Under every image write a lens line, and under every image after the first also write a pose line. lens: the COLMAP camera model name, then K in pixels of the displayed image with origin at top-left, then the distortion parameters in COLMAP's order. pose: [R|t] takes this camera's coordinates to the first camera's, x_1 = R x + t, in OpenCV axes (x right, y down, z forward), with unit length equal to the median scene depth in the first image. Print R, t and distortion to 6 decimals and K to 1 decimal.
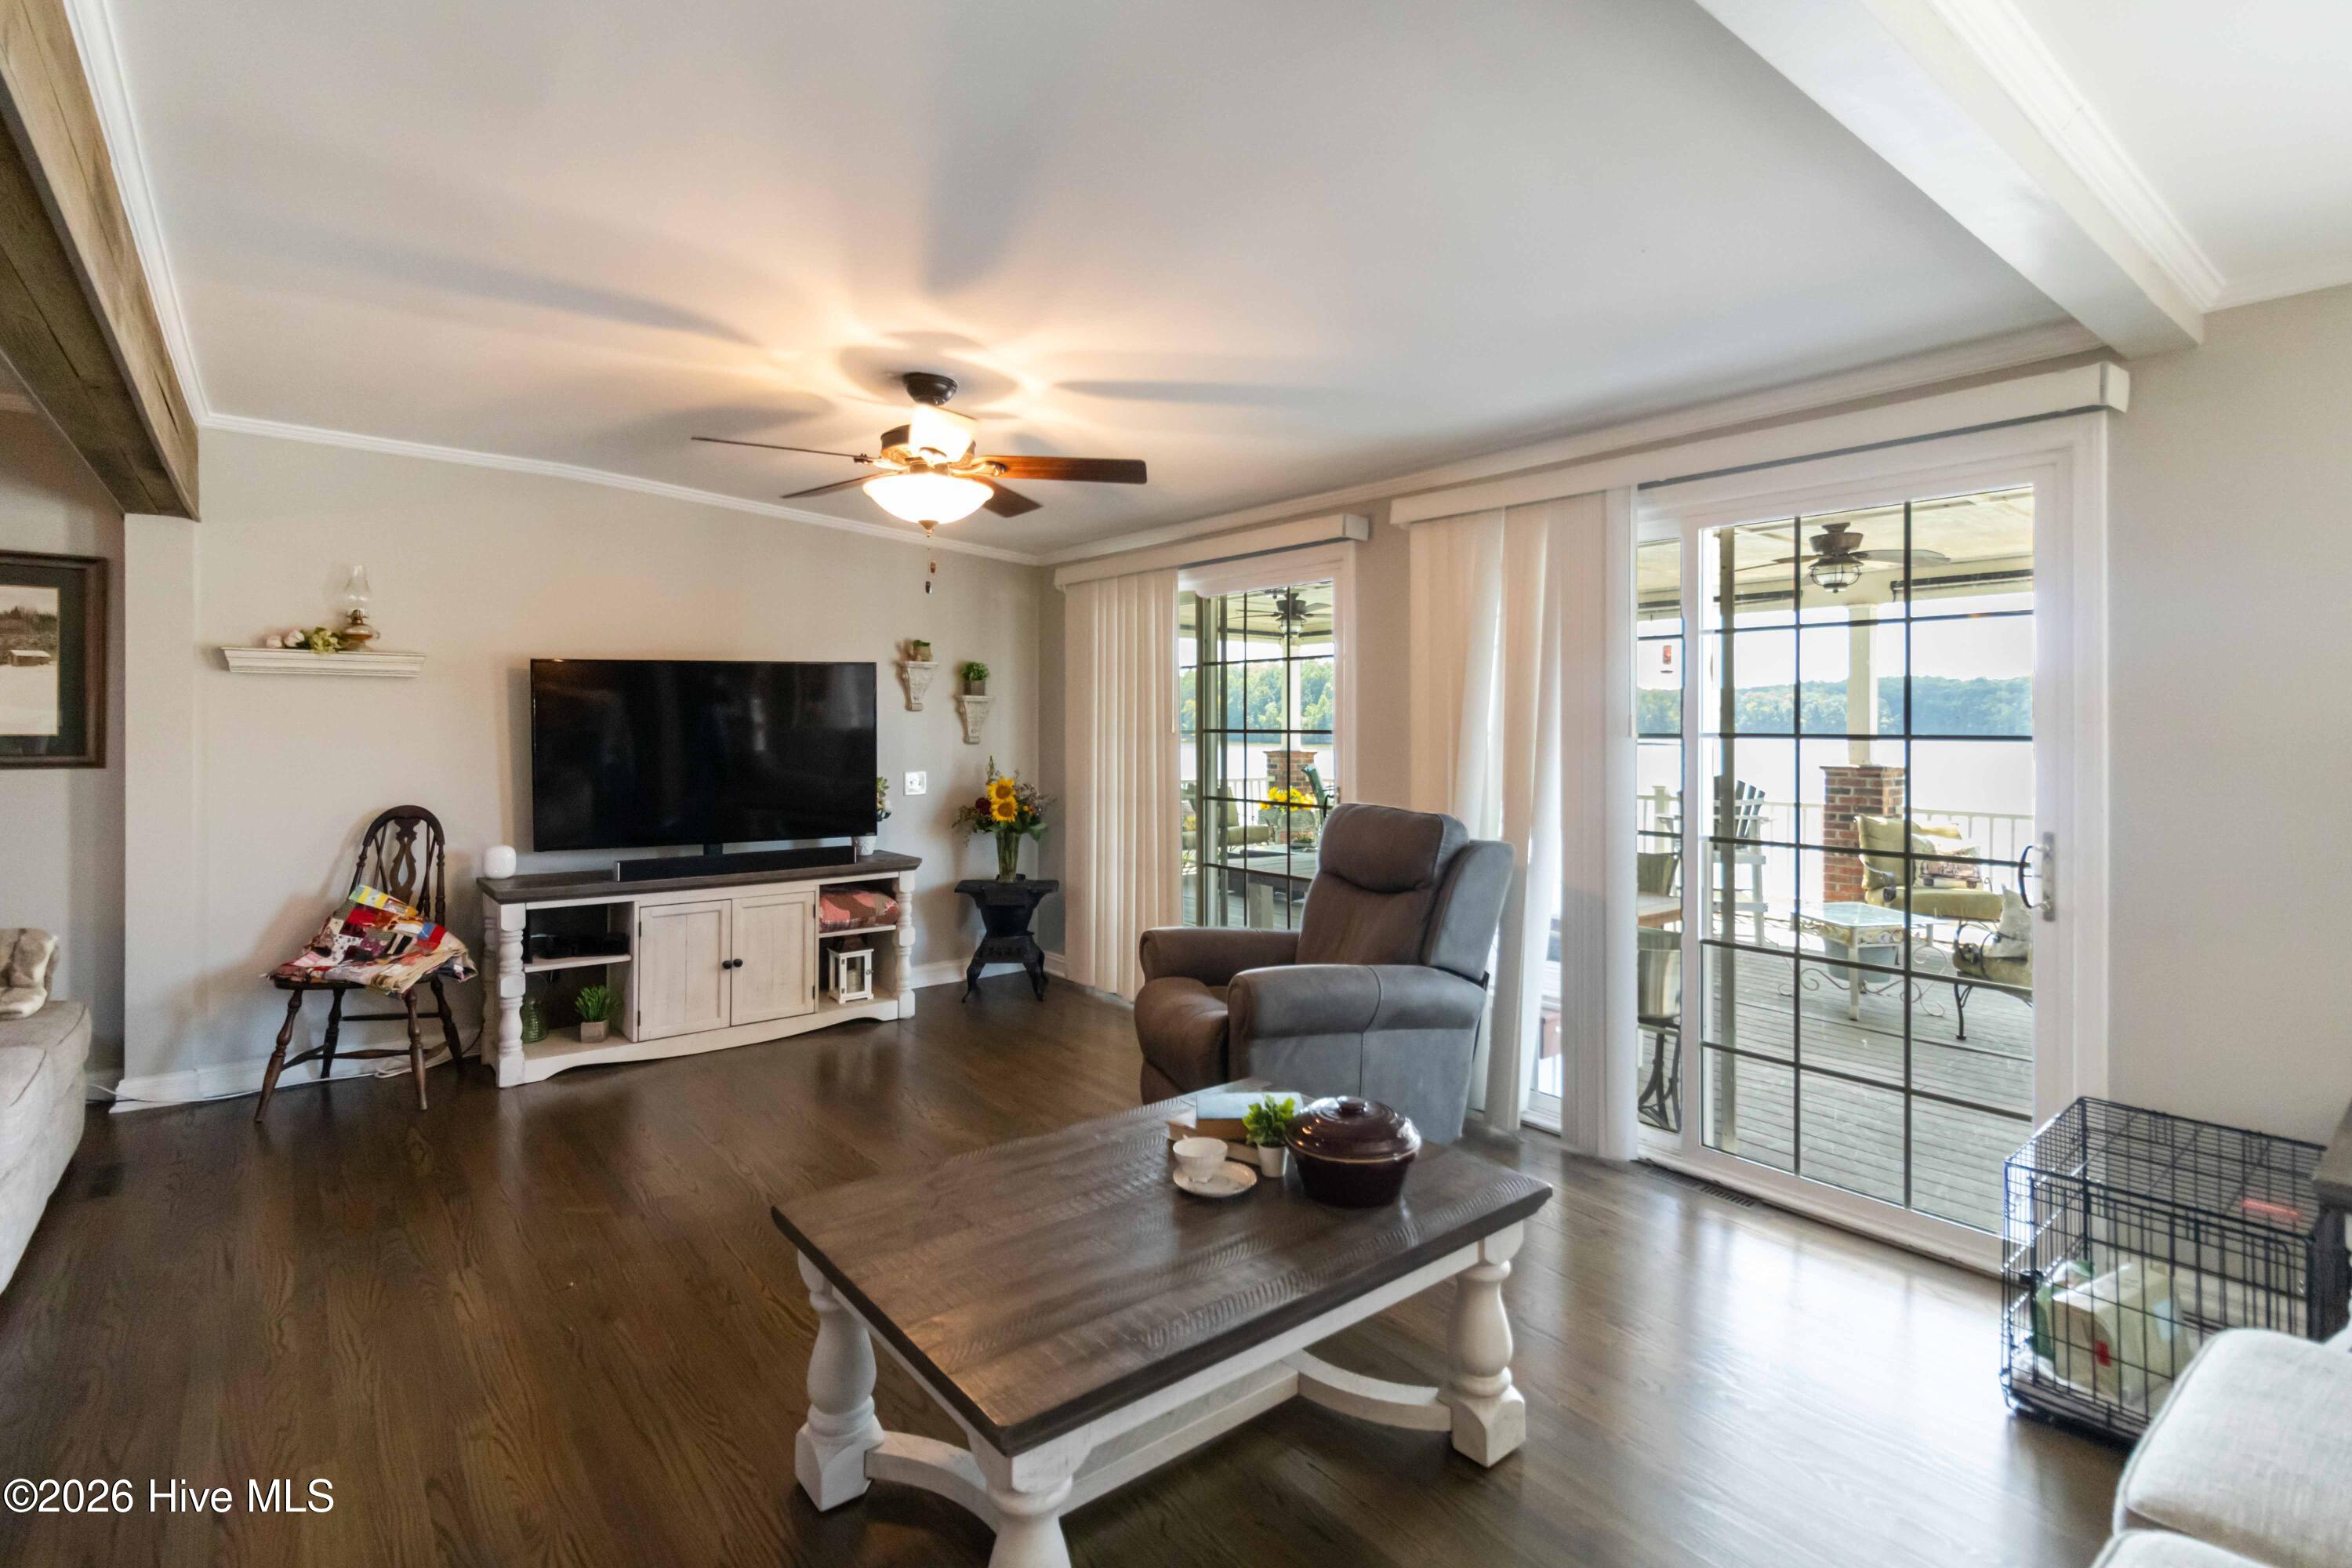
lens RADIAL K [[1118.0, 0, 1172.5], [0, 1118.0, 730.4], [0, 0, 1]] dist [0.001028, 0.000054]
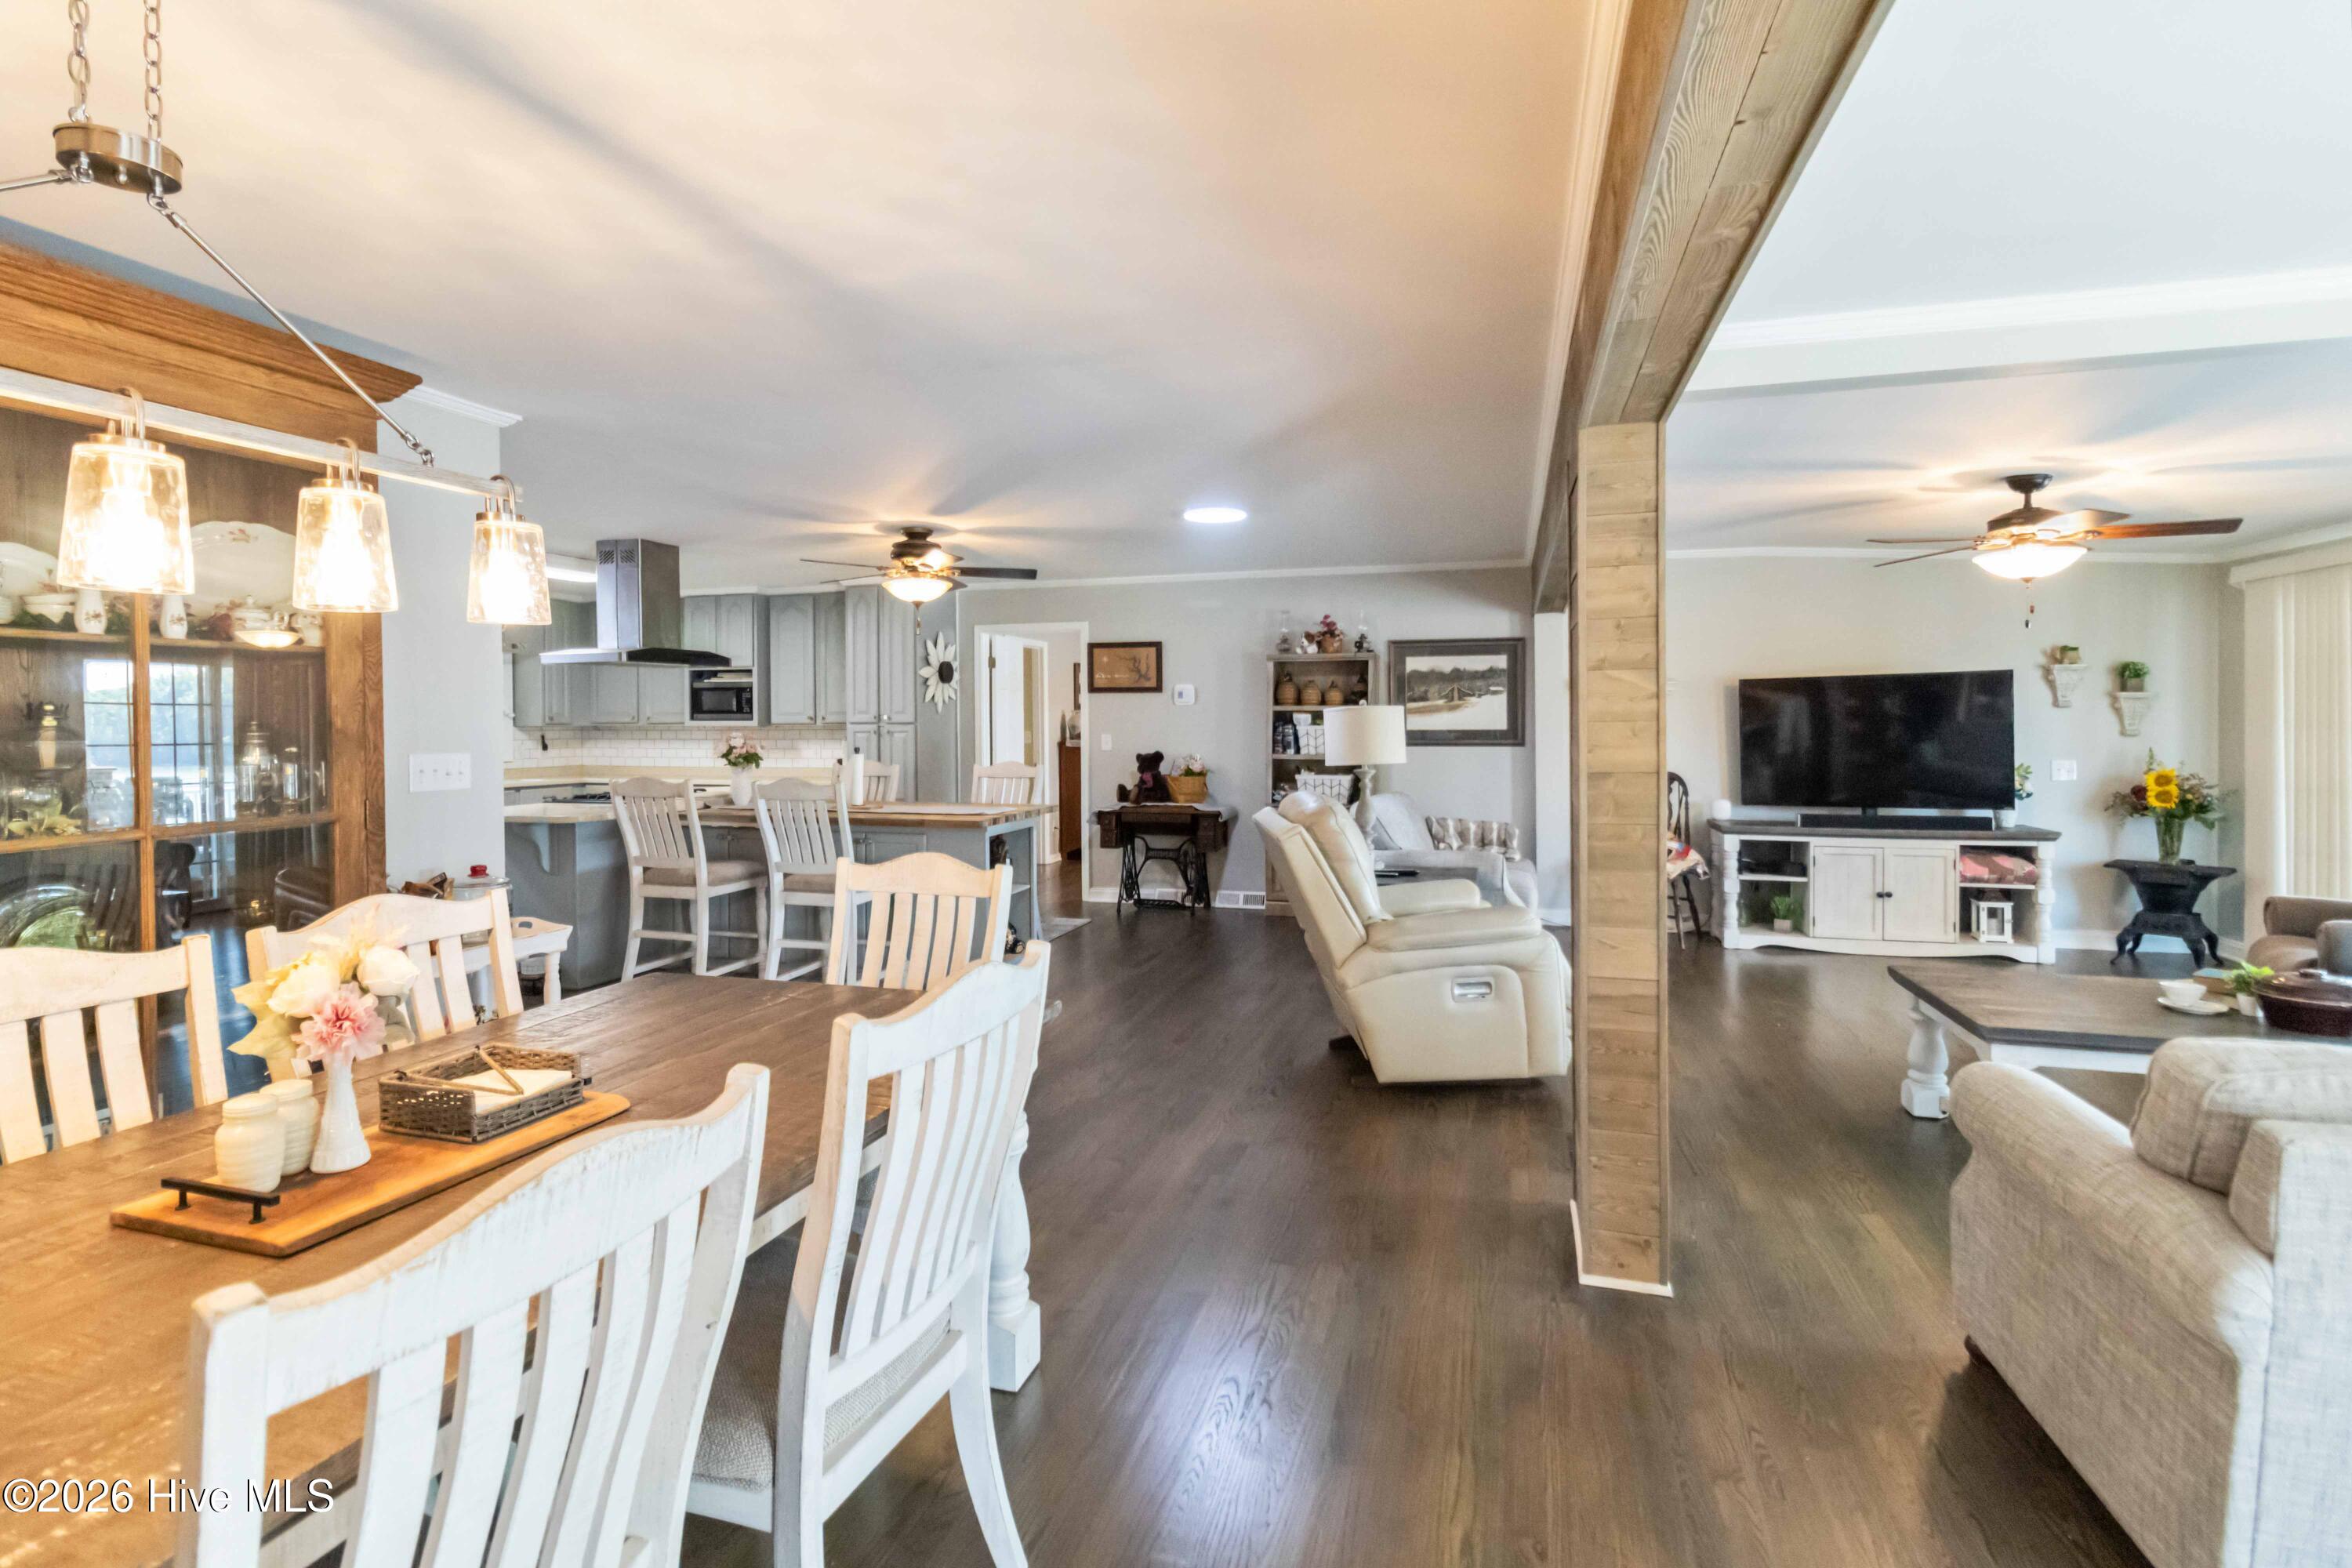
lens RADIAL K [[1118.0, 0, 1172.5], [0, 1118.0, 730.4], [0, 0, 1]] dist [0.001028, 0.000054]
pose [[0.571572, -0.000646, -0.820552, 0.223048], [0.005452, 0.999981, 0.003010, -0.002569], [0.820534, -0.006195, 0.571565, -0.478989]]
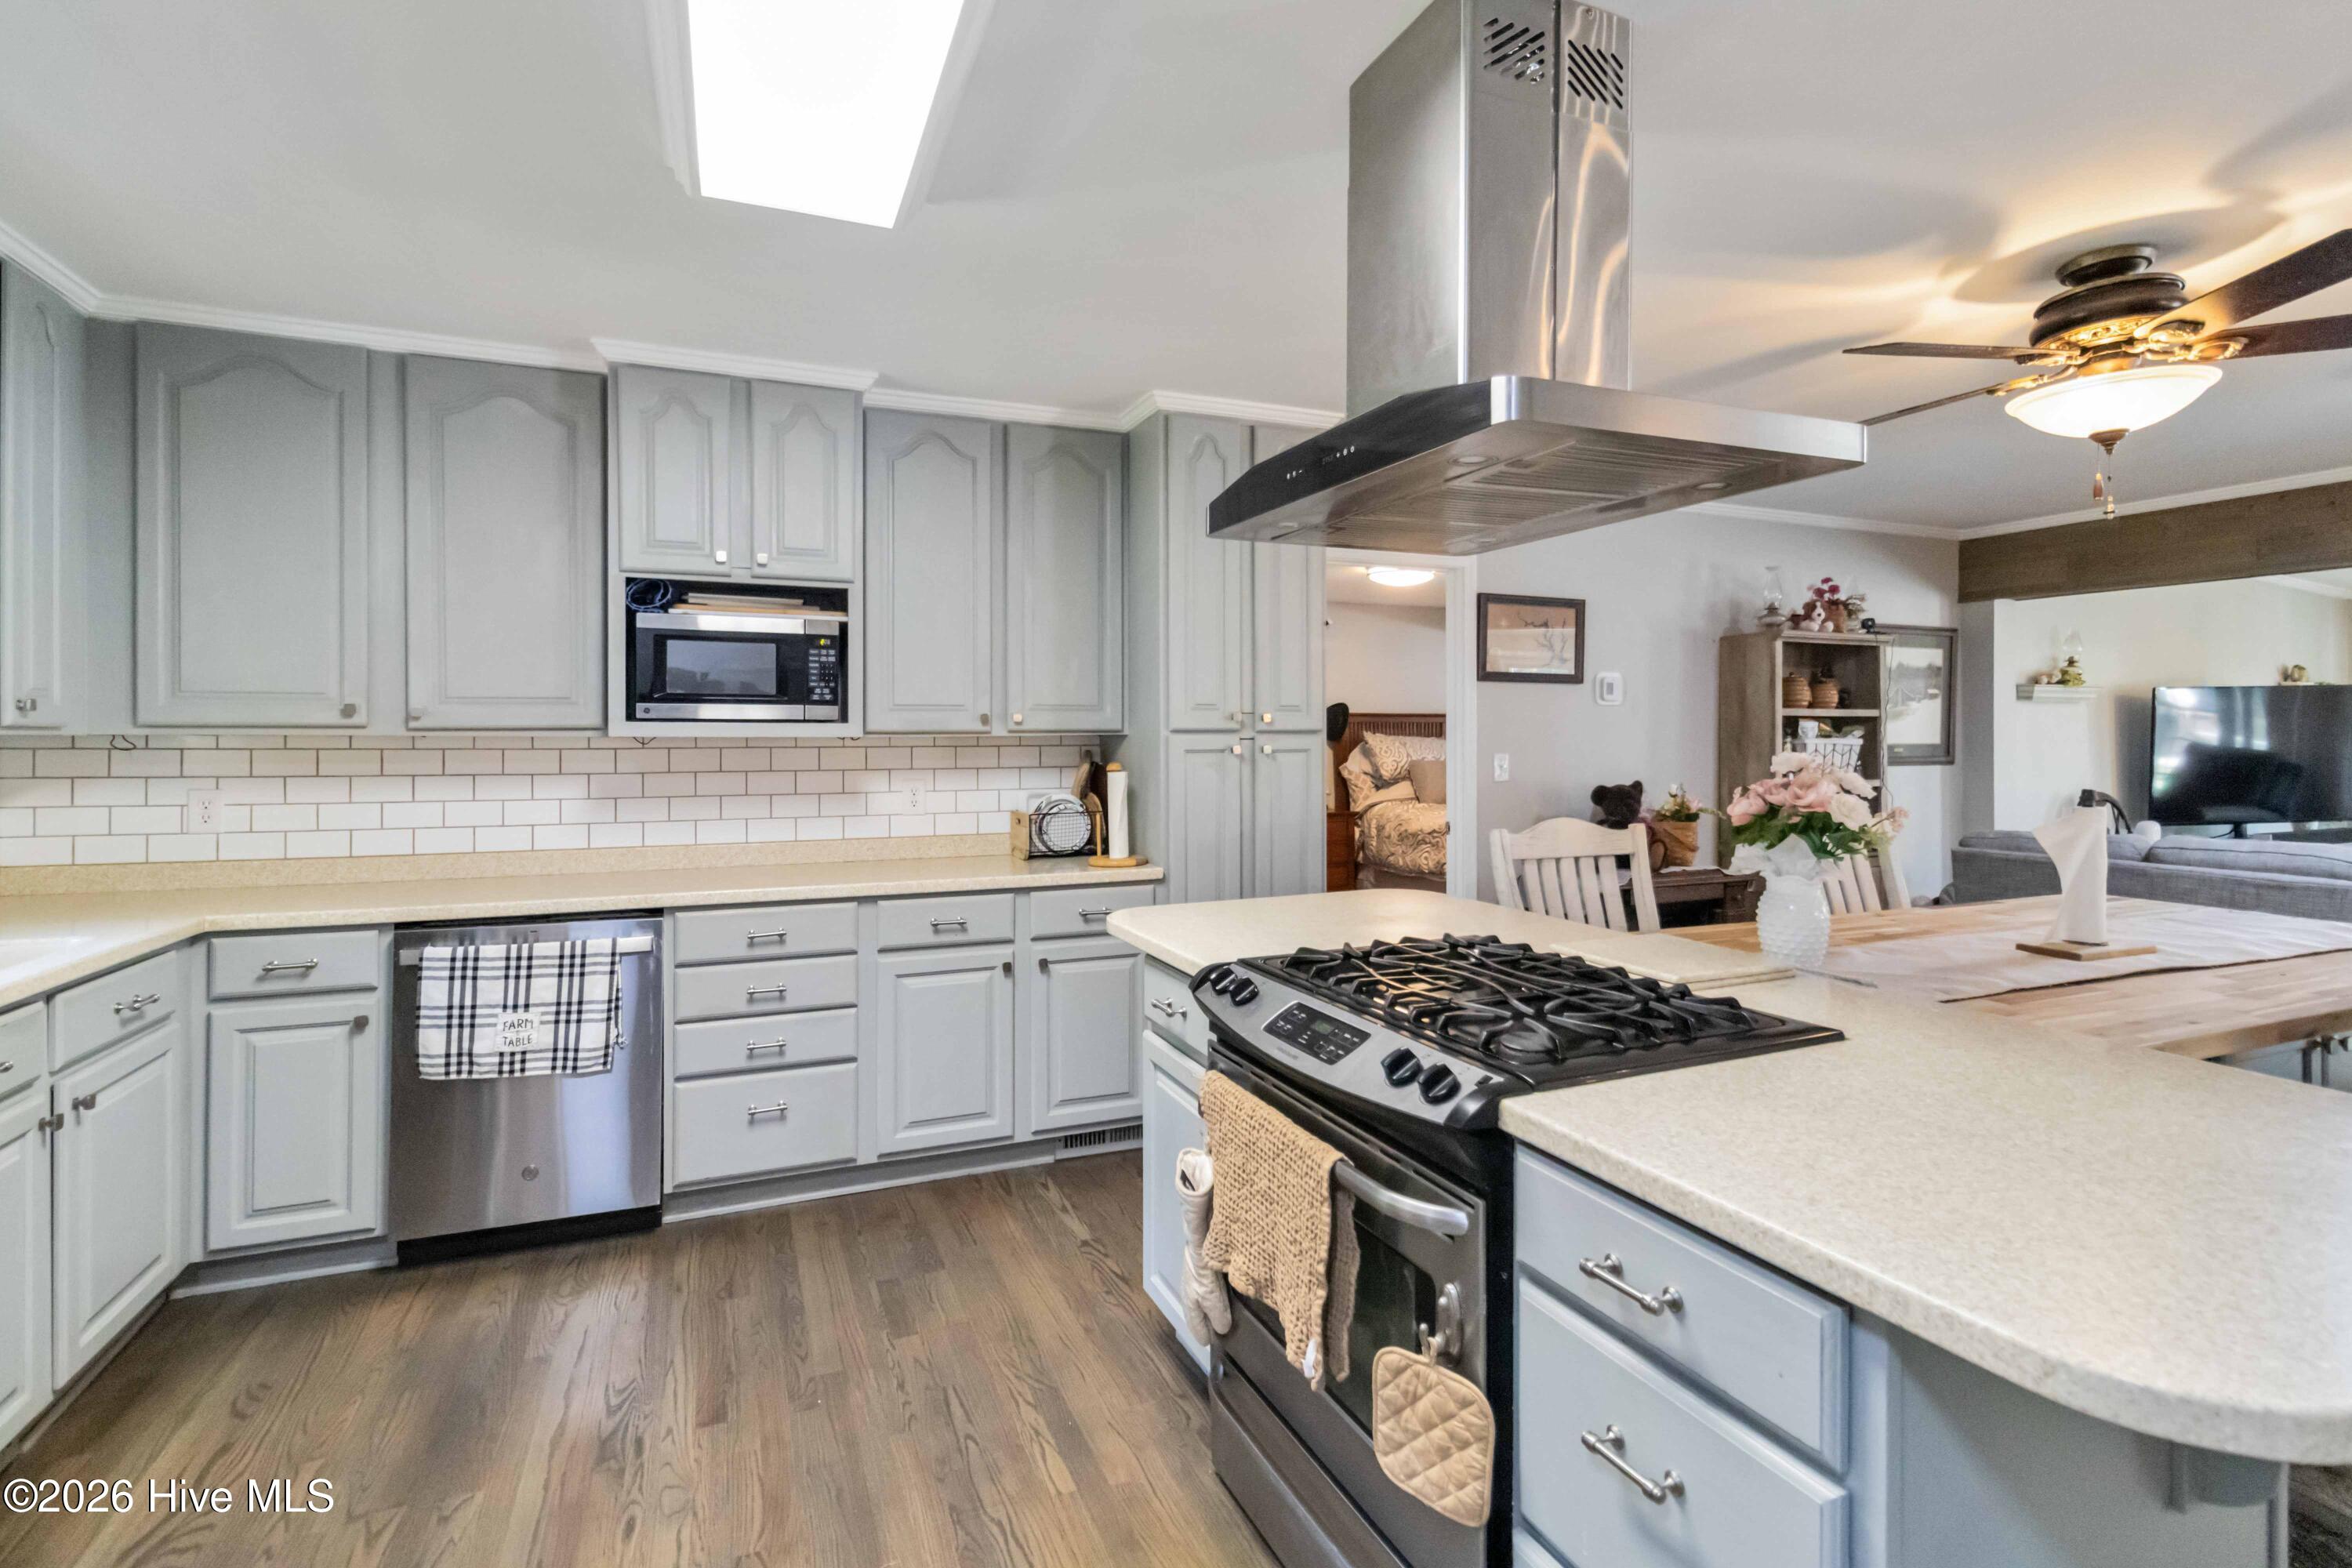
lens RADIAL K [[1118.0, 0, 1172.5], [0, 1118.0, 730.4], [0, 0, 1]] dist [0.001028, 0.000054]
pose [[0.961012, -0.011416, -0.276271, -1.254294], [0.008179, 0.999884, -0.012864, -0.001799], [0.276386, 0.010103, 0.960994, -0.620389]]
